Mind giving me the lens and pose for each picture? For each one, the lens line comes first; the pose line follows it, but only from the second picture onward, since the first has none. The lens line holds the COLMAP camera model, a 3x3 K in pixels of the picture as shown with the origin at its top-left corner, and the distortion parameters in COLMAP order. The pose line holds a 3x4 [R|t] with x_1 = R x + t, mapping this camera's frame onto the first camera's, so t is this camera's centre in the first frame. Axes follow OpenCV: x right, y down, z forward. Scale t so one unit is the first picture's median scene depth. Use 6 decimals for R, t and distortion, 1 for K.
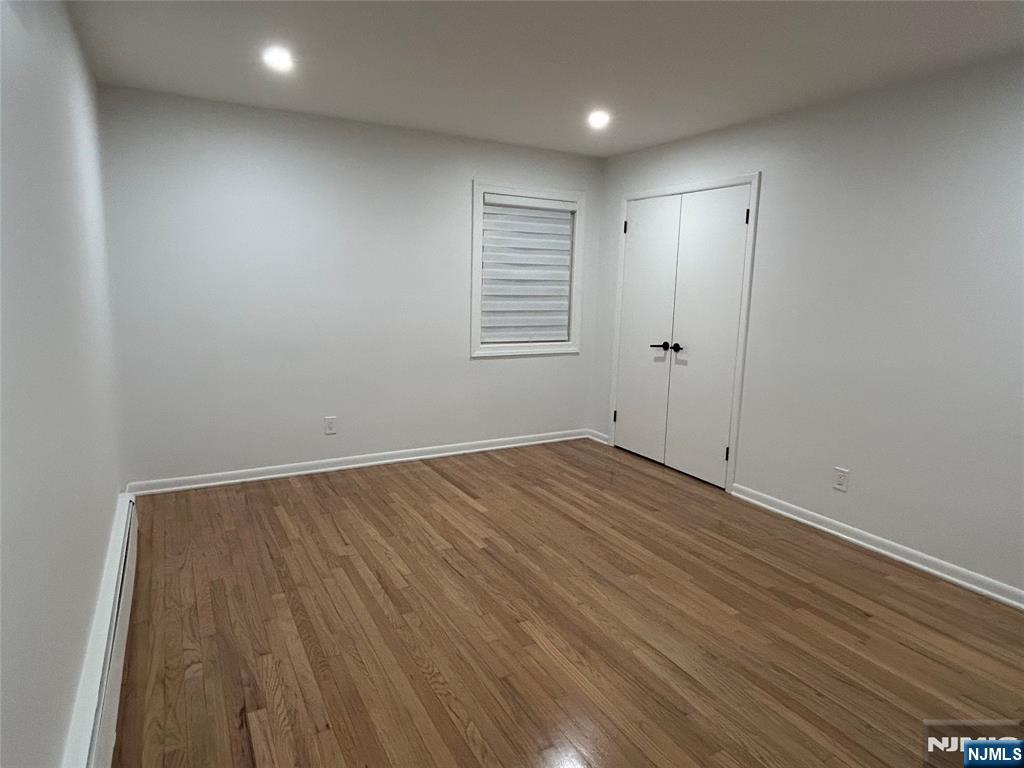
lens RADIAL K [[614.5, 0, 512.0], [0, 614.5, 384.0], [0, 0, 1]] dist [-0.013351, -0.000406]
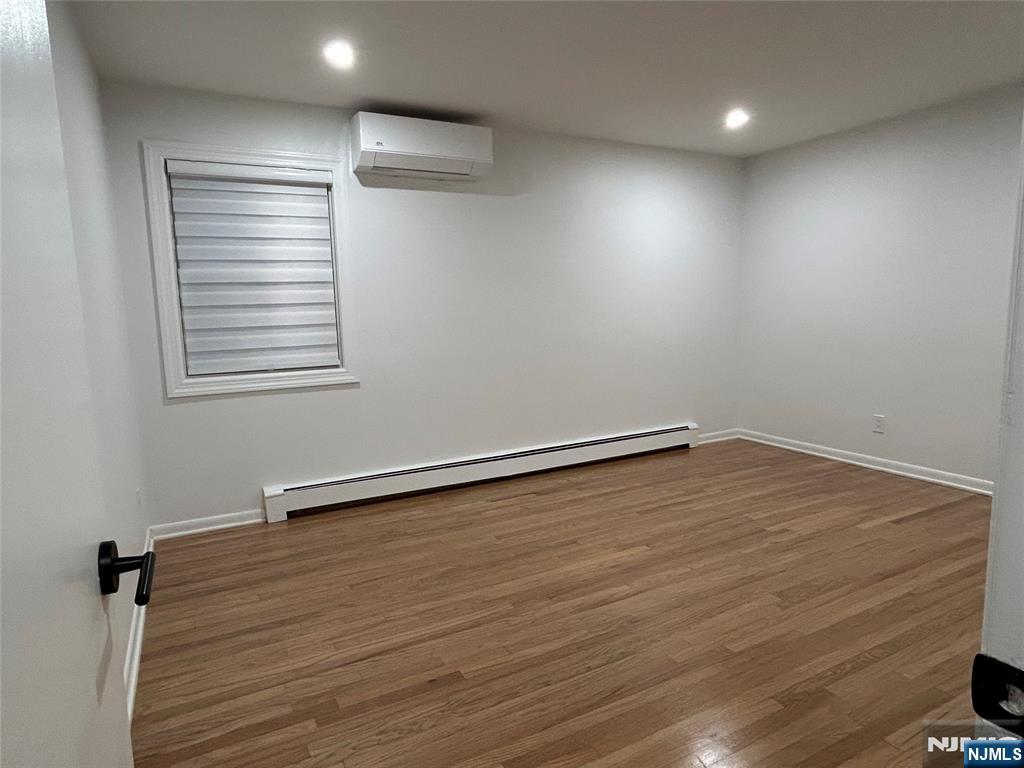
lens RADIAL K [[614.5, 0, 512.0], [0, 614.5, 384.0], [0, 0, 1]] dist [-0.013351, -0.000406]
pose [[-0.021425, 0.111026, -0.993587, 1.031386], [-0.144197, 0.983080, 0.112961, -0.036377], [0.989317, 0.145693, -0.005053, 0.568393]]
